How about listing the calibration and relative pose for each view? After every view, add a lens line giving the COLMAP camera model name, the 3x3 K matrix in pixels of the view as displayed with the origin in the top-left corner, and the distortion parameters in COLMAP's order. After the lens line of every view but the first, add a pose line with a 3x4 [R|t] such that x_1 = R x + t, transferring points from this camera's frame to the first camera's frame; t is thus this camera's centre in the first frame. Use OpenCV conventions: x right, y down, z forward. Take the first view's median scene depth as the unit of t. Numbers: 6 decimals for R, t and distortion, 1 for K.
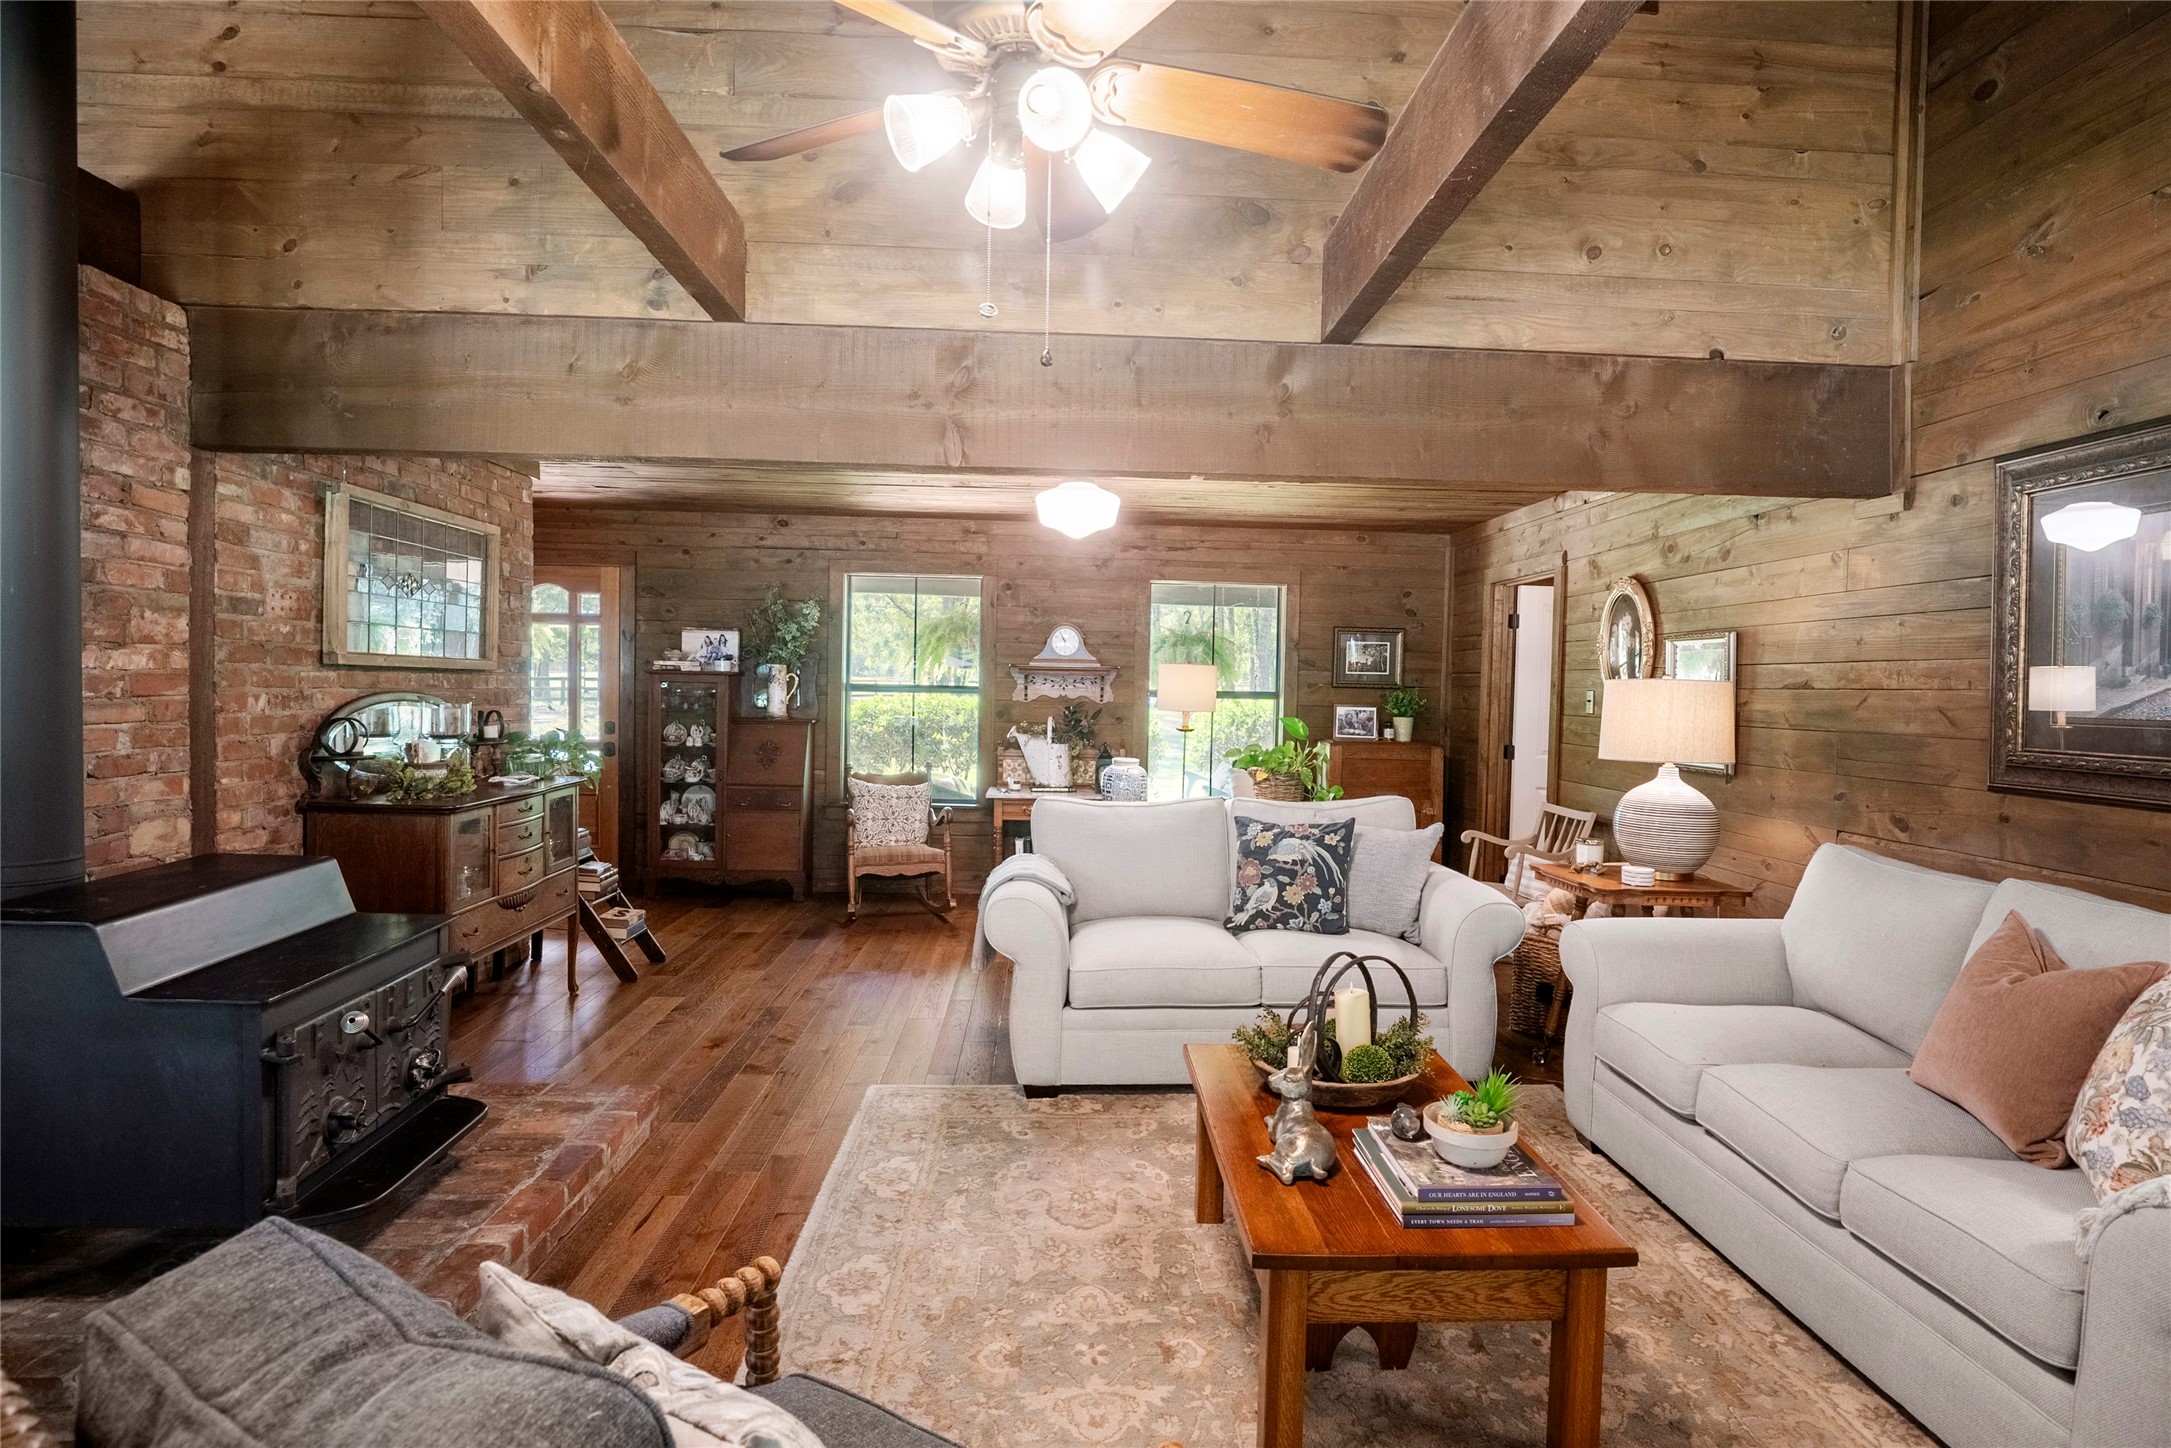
lens RADIAL K [[1077.4, 0, 1118.9], [0, 1077.4, 711.2], [0, 0, 1]] dist [-0.019431, 0.005897]
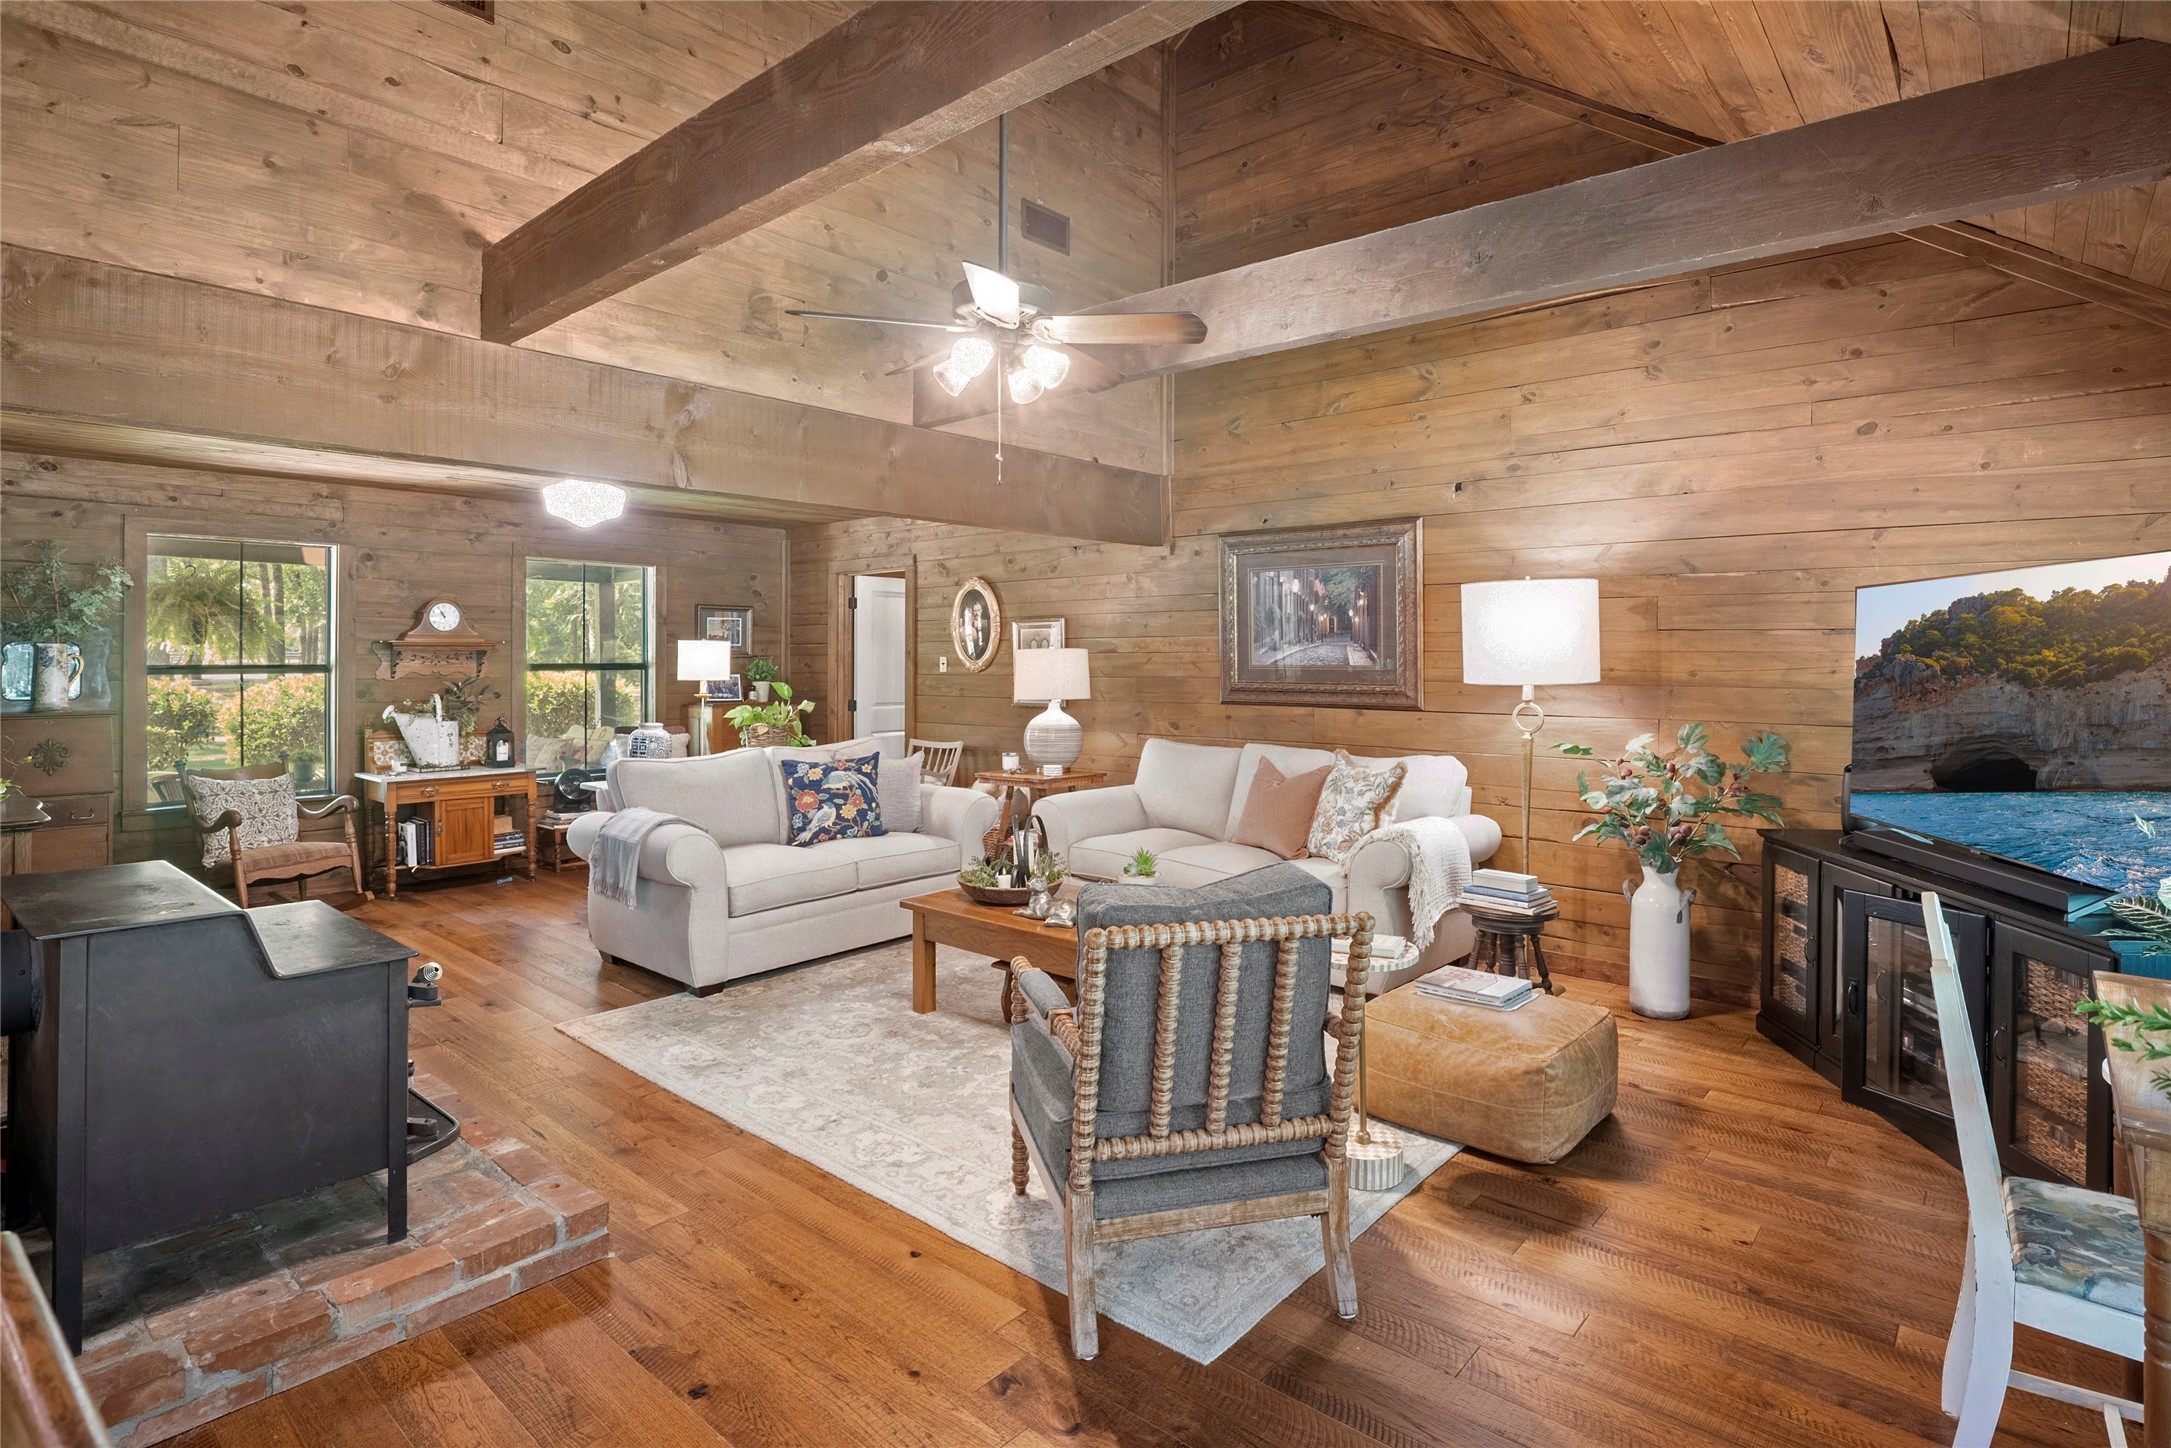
lens RADIAL K [[1086.3, 0, 1083.5], [0, 1086.3, 649.5], [0, 0, 1]] dist [-0.001832, 0.001013]
pose [[0.705739, -0.015605, 0.708300, -0.598790], [0.033499, 0.999374, -0.011359, -0.007825], [-0.707679, 0.031743, 0.705820, -0.181202]]
